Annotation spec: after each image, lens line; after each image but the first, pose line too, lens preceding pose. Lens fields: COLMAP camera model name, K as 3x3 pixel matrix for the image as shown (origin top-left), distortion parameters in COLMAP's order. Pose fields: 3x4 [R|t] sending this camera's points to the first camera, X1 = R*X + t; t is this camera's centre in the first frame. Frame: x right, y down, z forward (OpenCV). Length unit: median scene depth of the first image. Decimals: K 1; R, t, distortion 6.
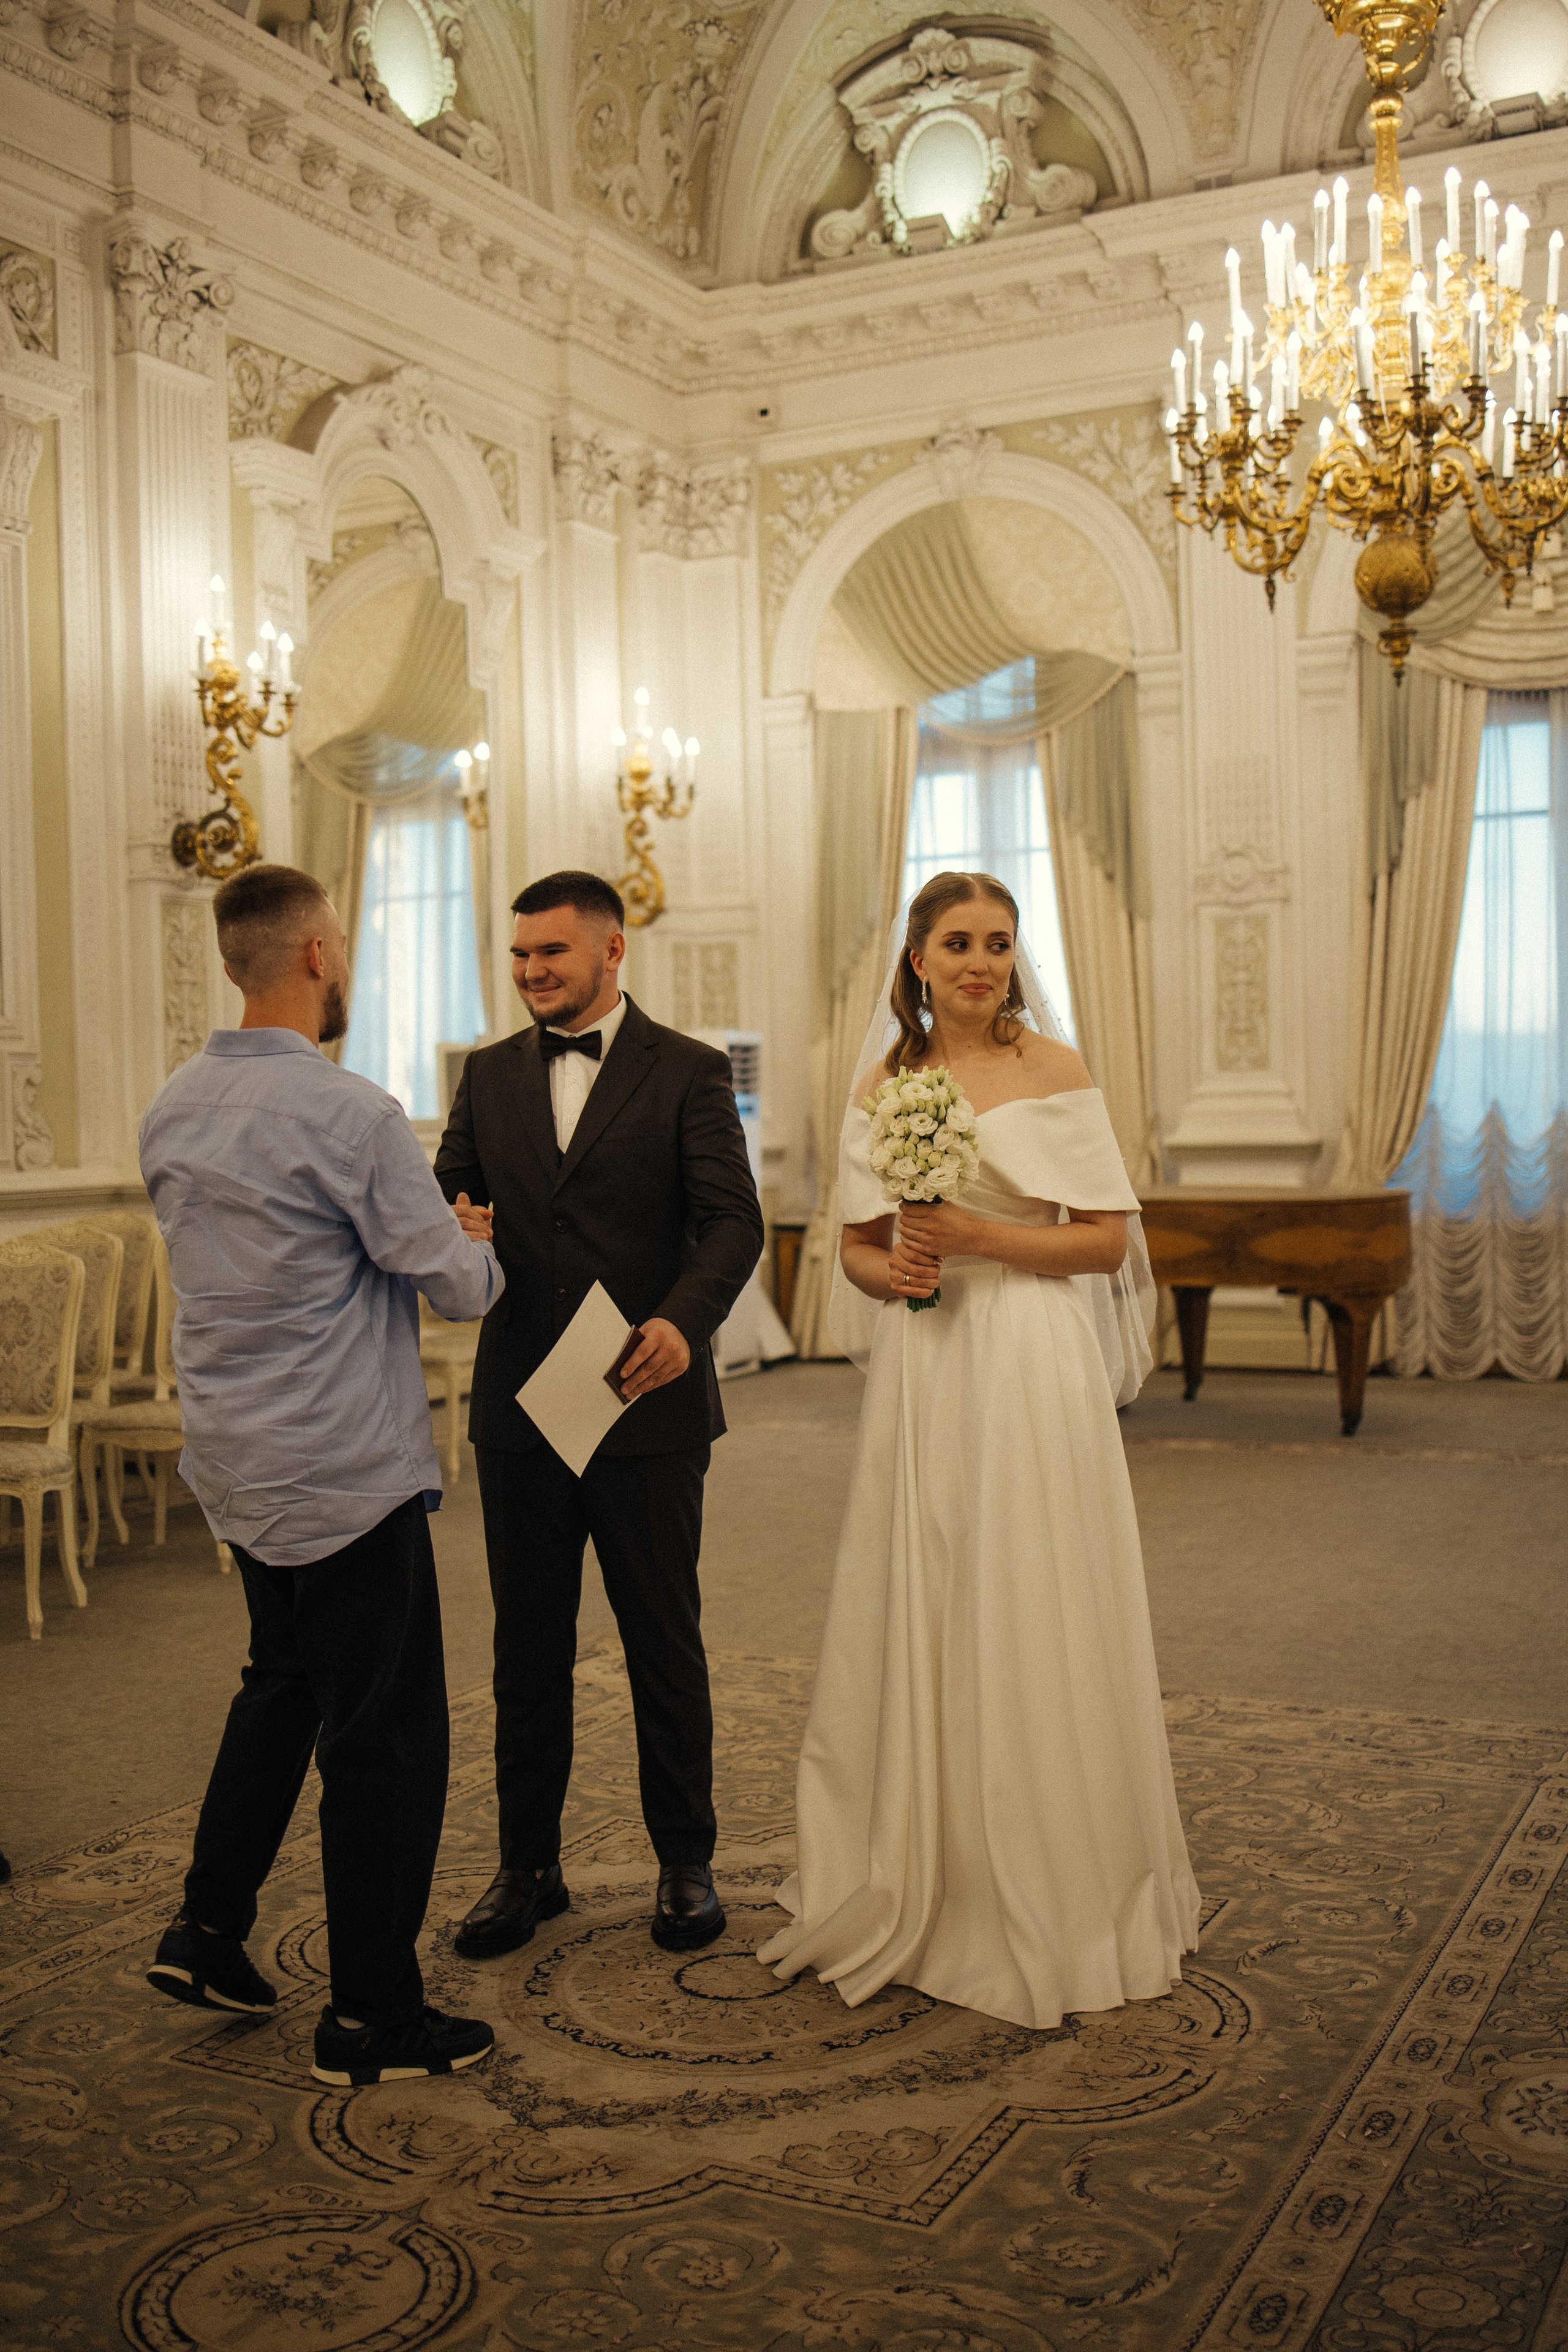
lens RADIAL K [[2348.9, 0, 778.1], [0, 2348.9, 1164.1], [0, 0, 1]] dist [-0.011476, -0.133909]
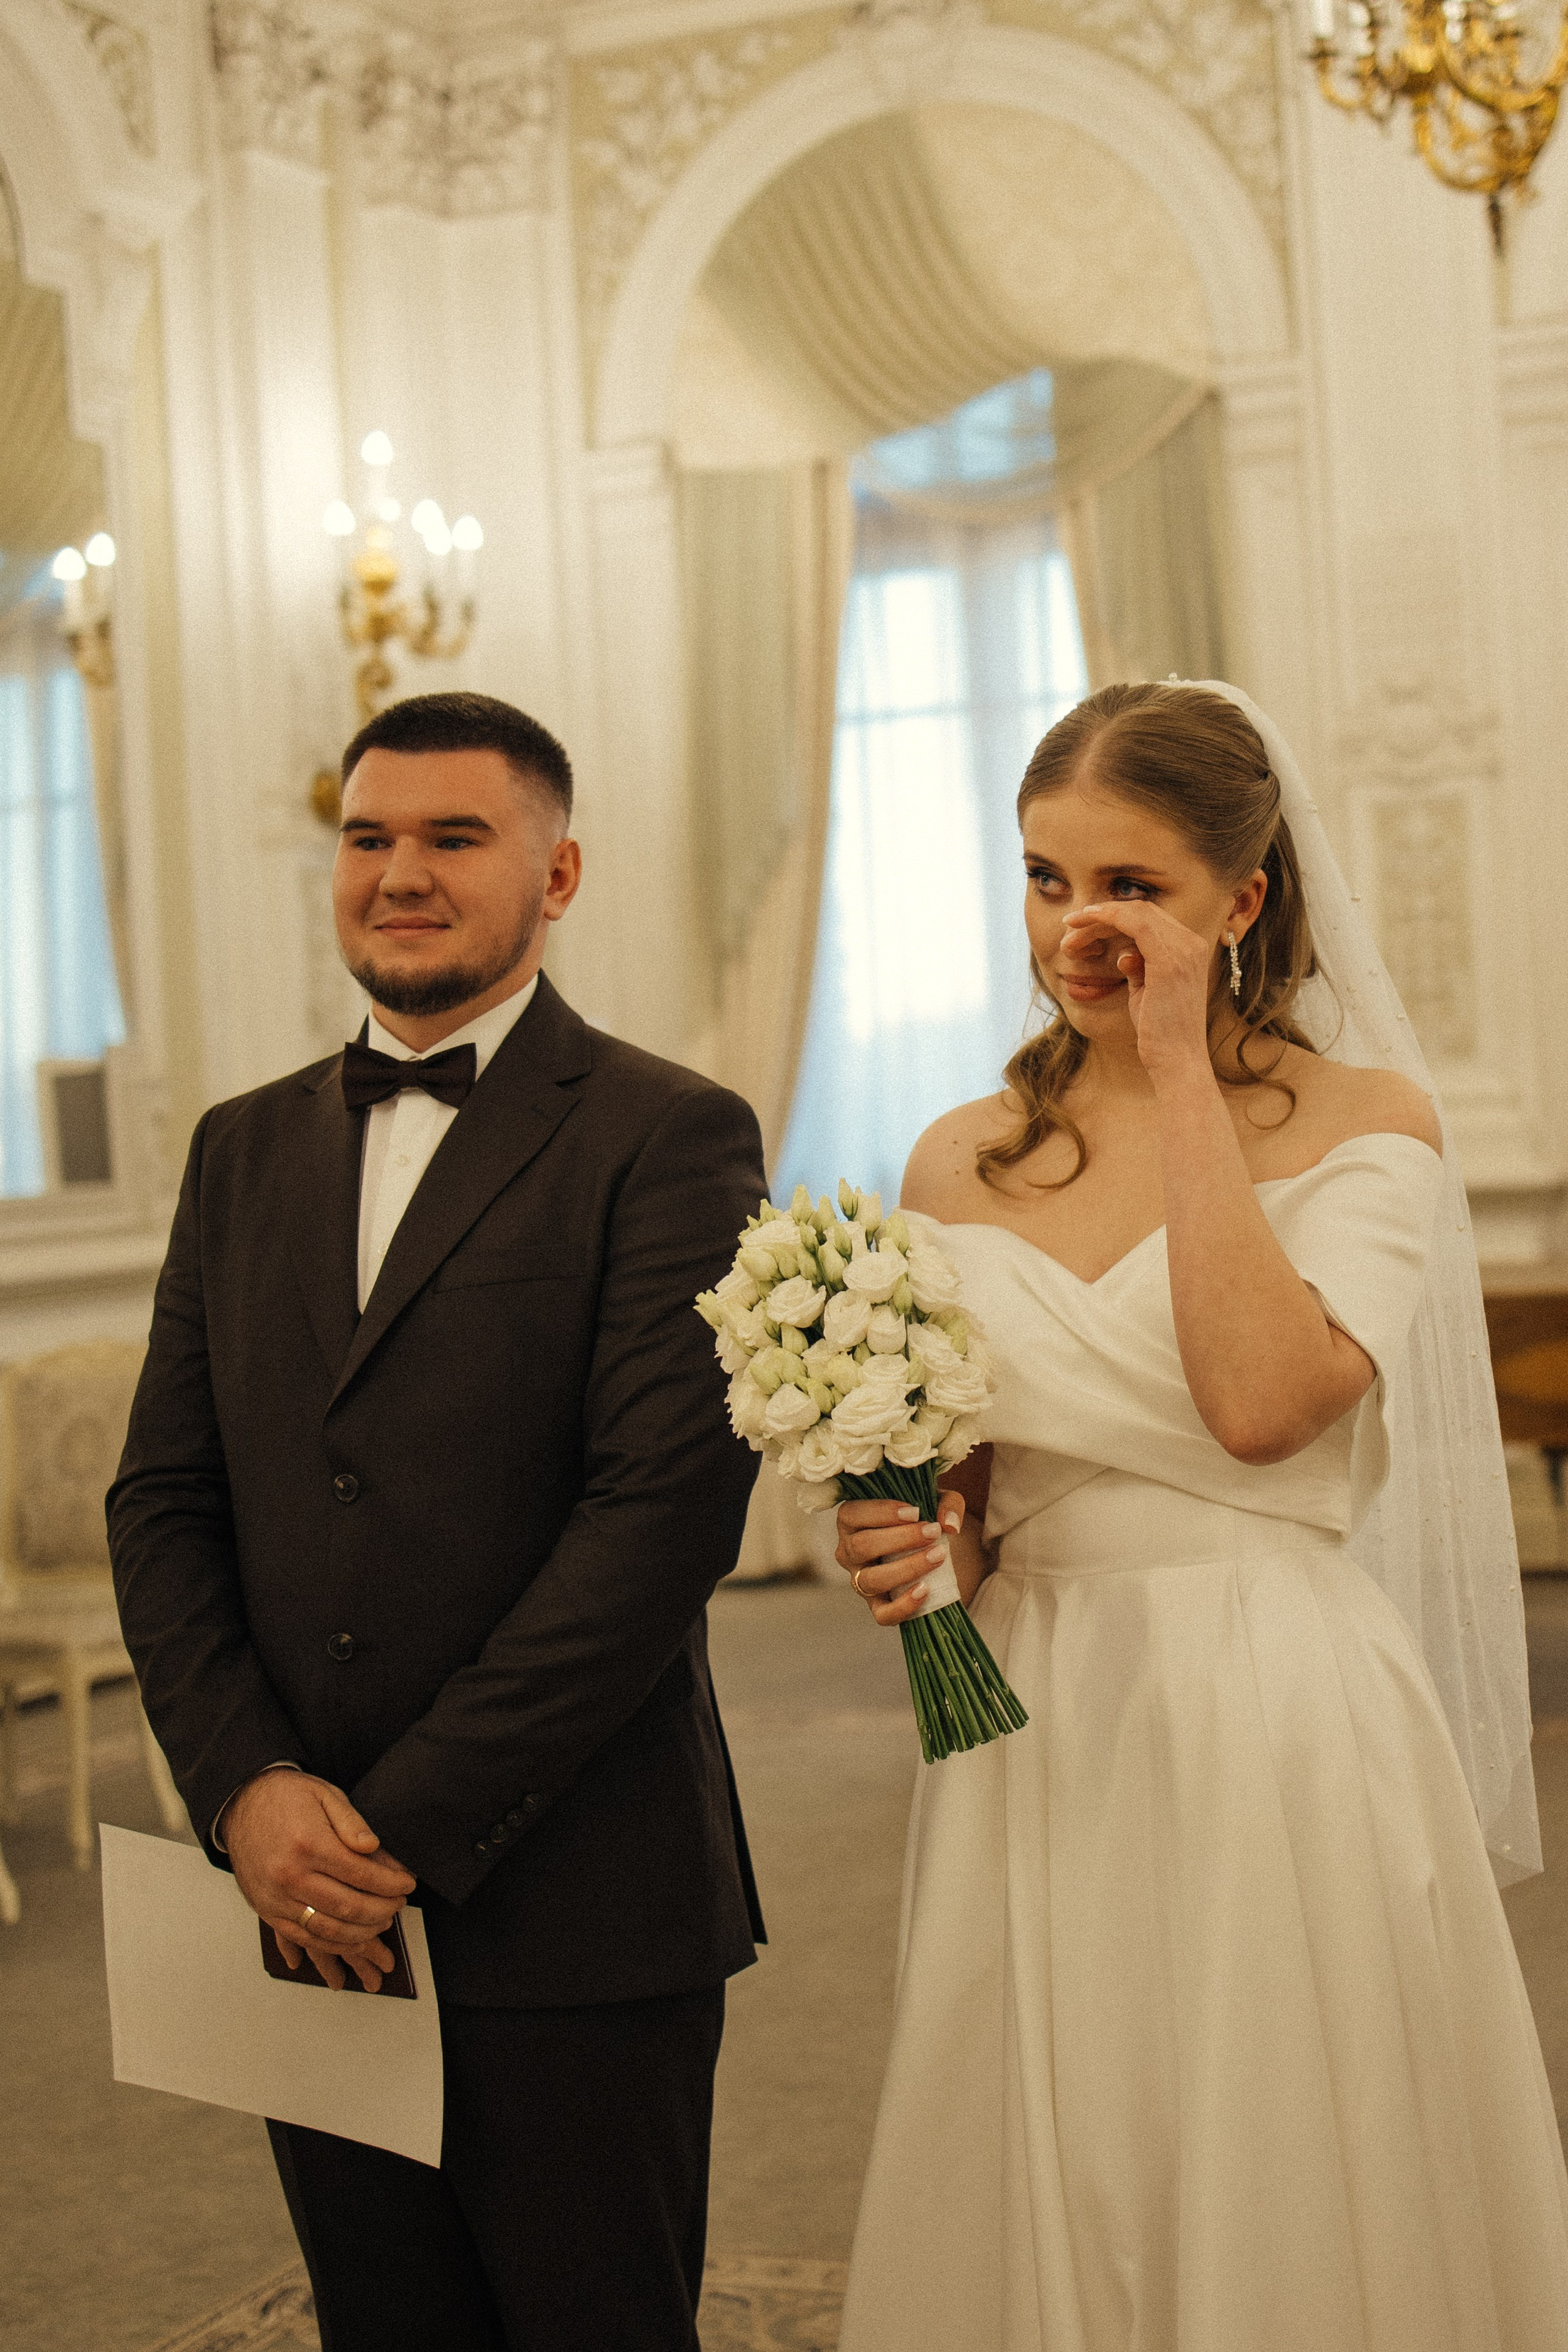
lens RADIAL K [[3652.2, 0, 932.1], [0, 3652.2, 1108.1], [0, 0, 1]] dist [-0.037683, -0.053398]
pose [[0.995365, -0.034216, 0.089873, -0.008993], [0.036723, 0.998977, -0.026391, -0.009104], [-0.088878, 0.029569, 0.995604, 0.105752]]
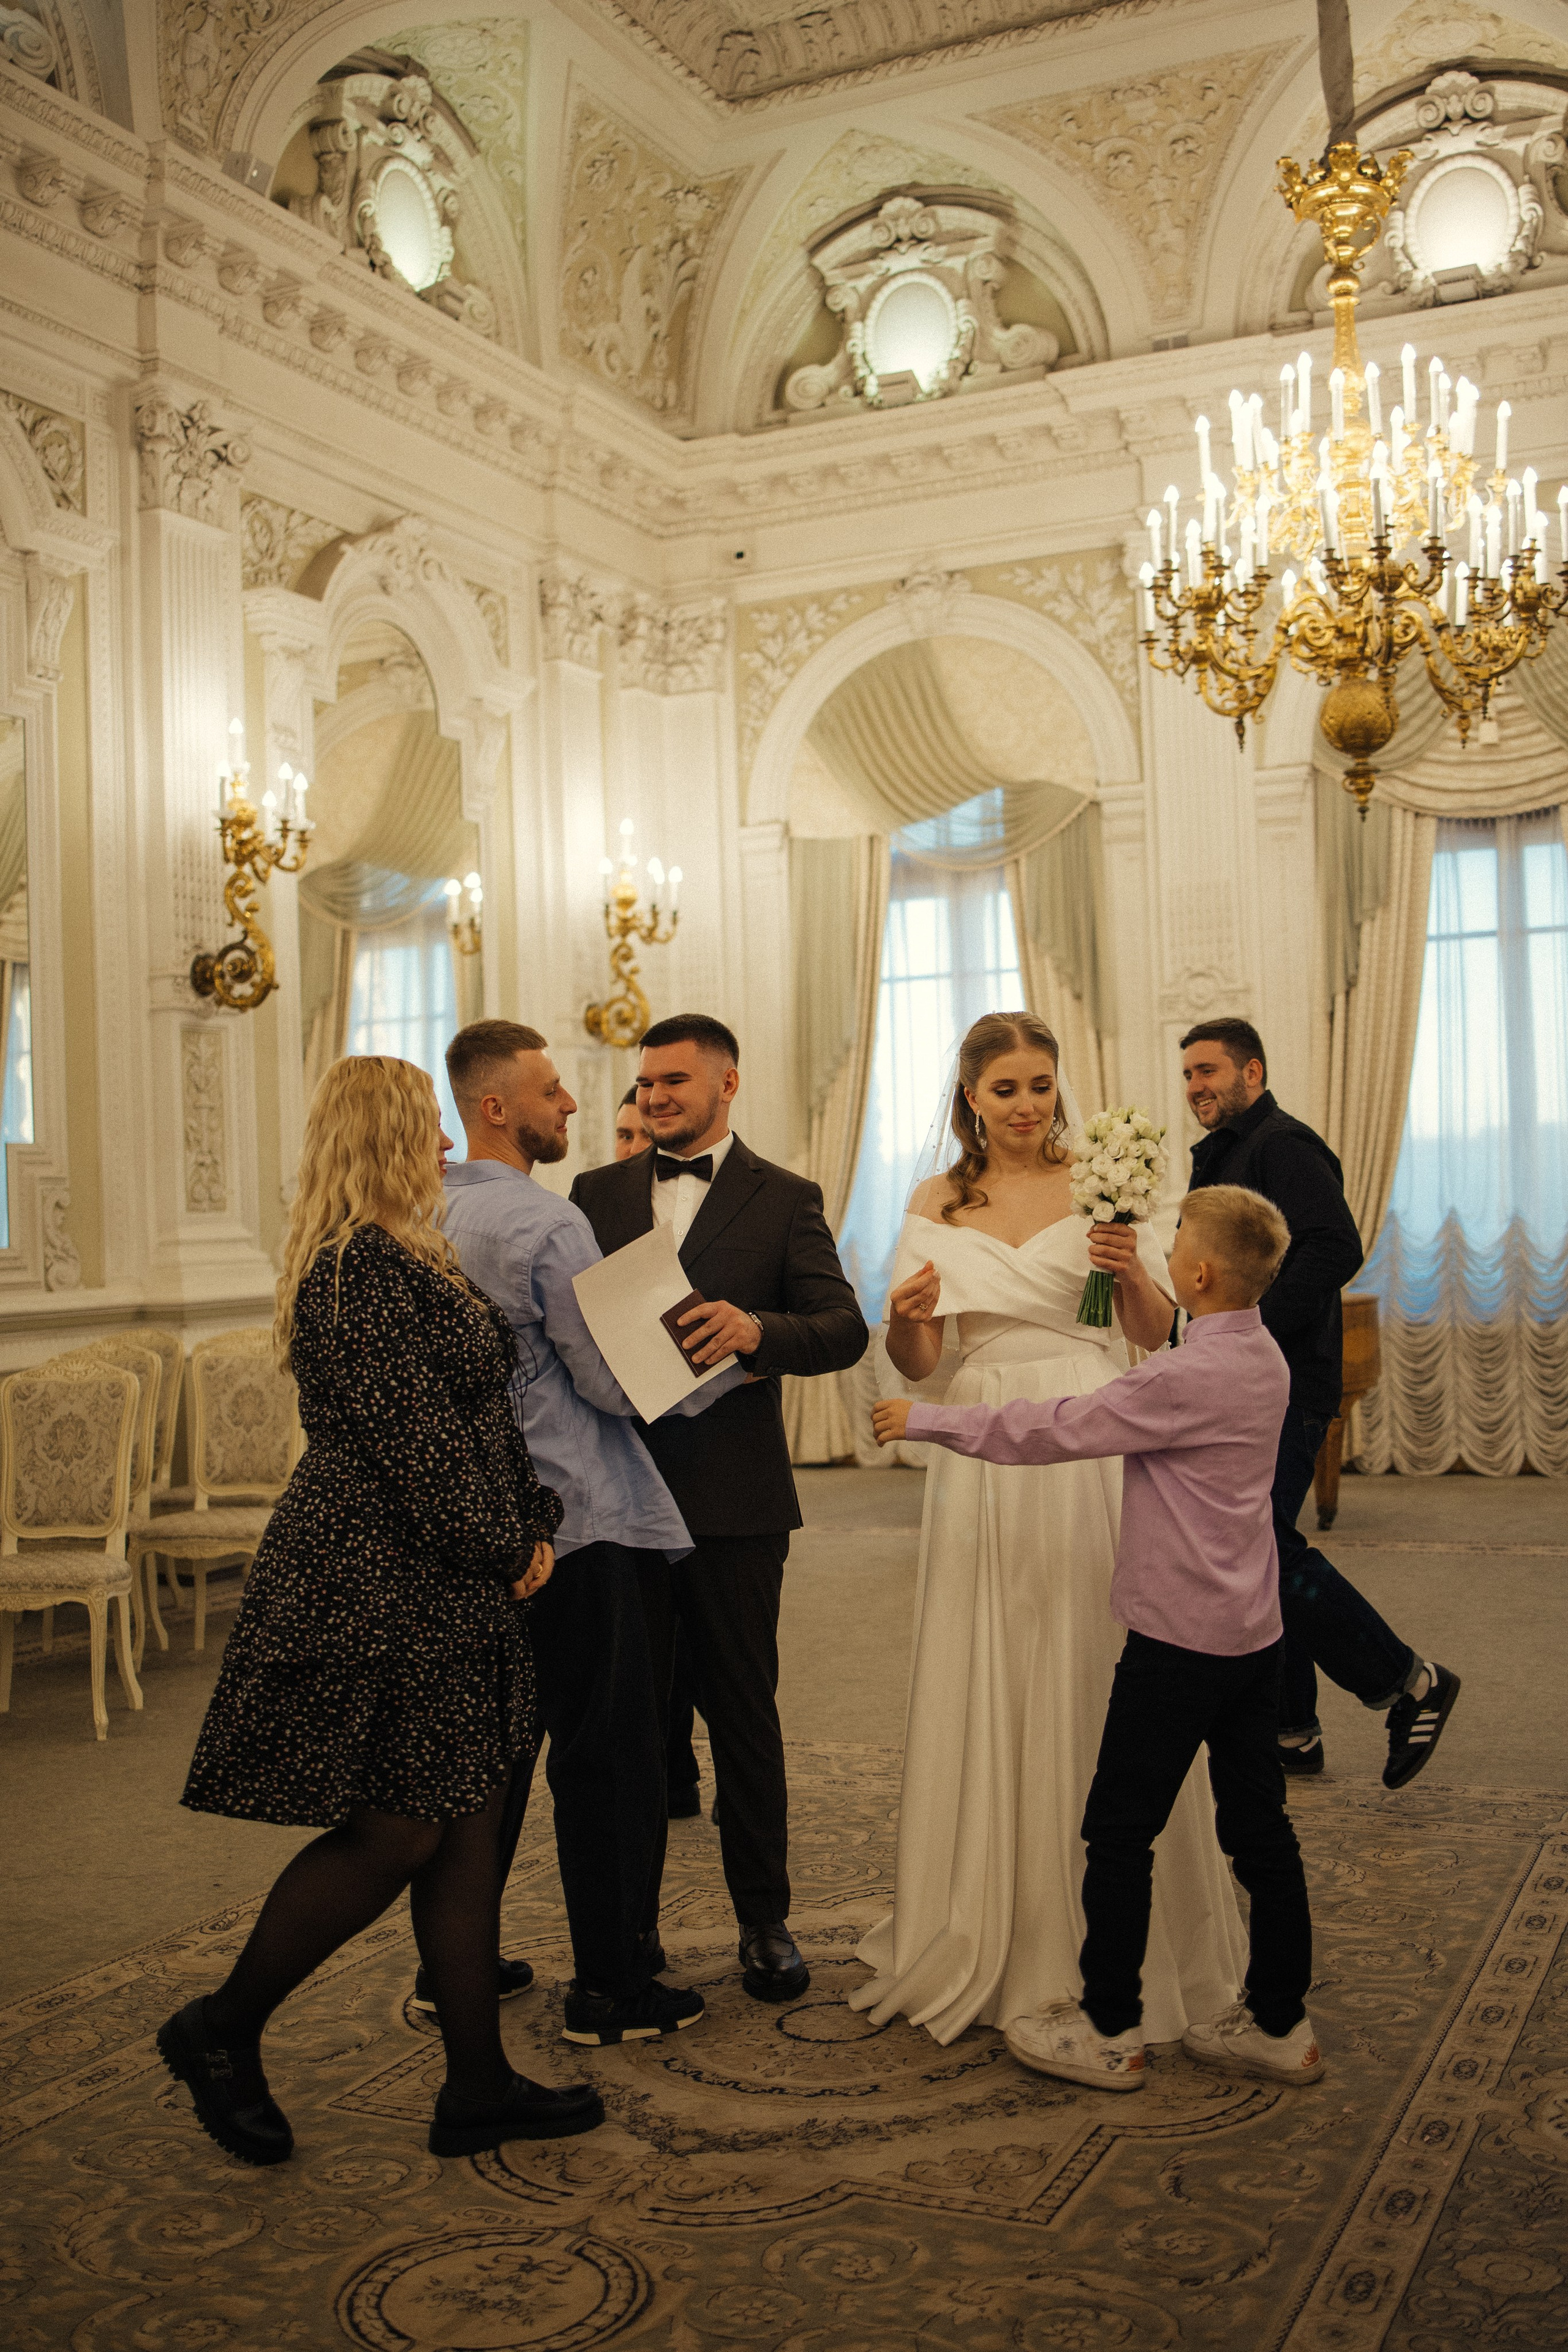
lens RADIAL K [[2356.2, 0, 784.4], [0, 2356.2, 1172.1], [0, 0, 1]] dist [-0.078802, 0.052505]
pose [[0.999483, -0.009334, 0.030781, -0.023323], [0.010675, 0.998987, -0.043708, -0.000686], [-0.030342, 0.044014, 0.998570, -0.034198]]
